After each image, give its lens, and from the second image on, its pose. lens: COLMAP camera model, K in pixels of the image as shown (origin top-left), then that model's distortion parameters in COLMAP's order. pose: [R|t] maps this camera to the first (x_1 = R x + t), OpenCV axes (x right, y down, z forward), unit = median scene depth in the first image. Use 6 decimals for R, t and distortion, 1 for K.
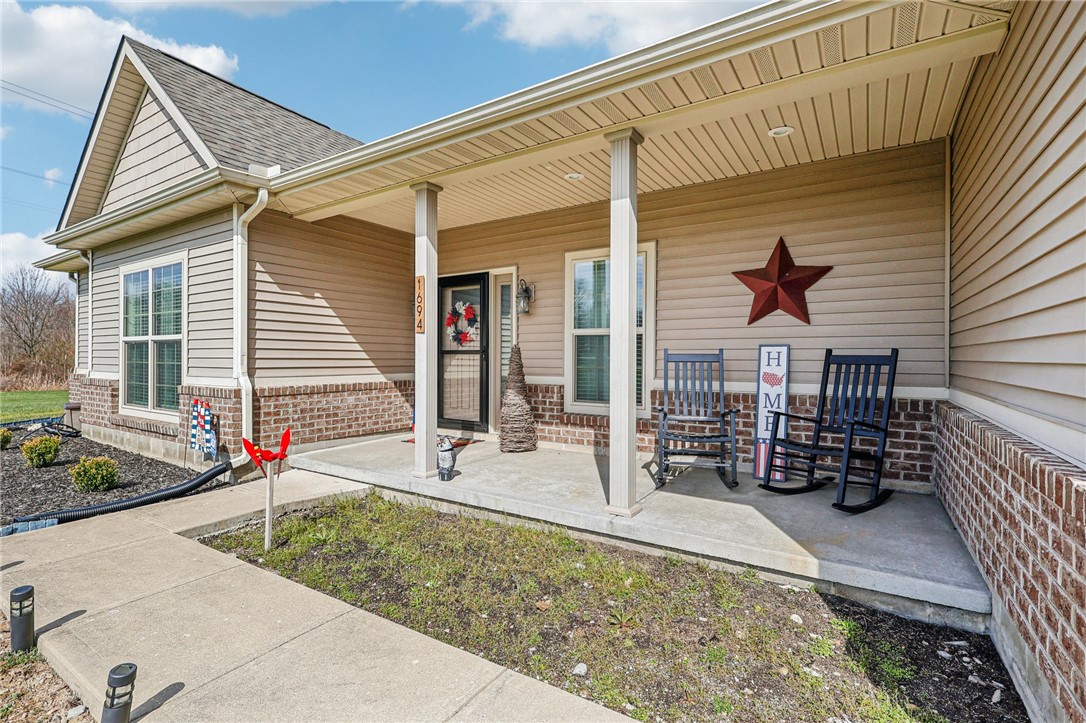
lens RADIAL K [[504.7, 0, 539.4], [0, 504.7, 355.8], [0, 0, 1]] dist [0.001564, -0.000445]
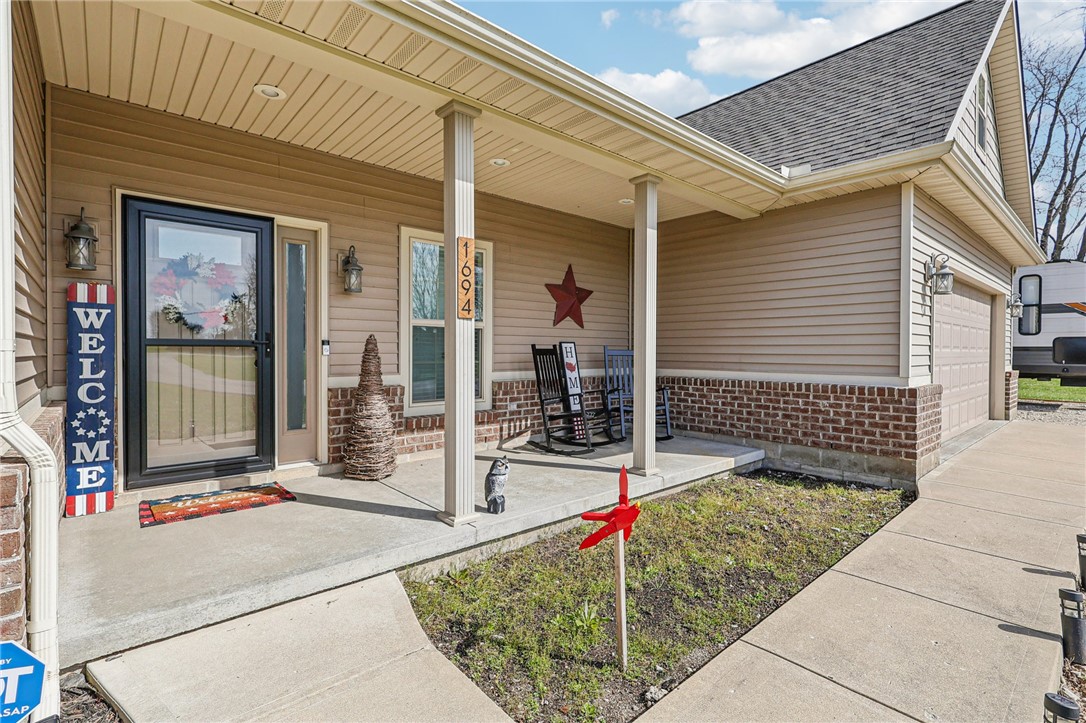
lens RADIAL K [[504.7, 0, 539.4], [0, 504.7, 355.8], [0, 0, 1]] dist [0.001564, -0.000445]
pose [[0.274311, -0.013839, 0.961542, -0.713627], [-0.005319, 0.999859, 0.015908, -0.004838], [-0.961626, -0.009479, 0.274198, 0.569308]]
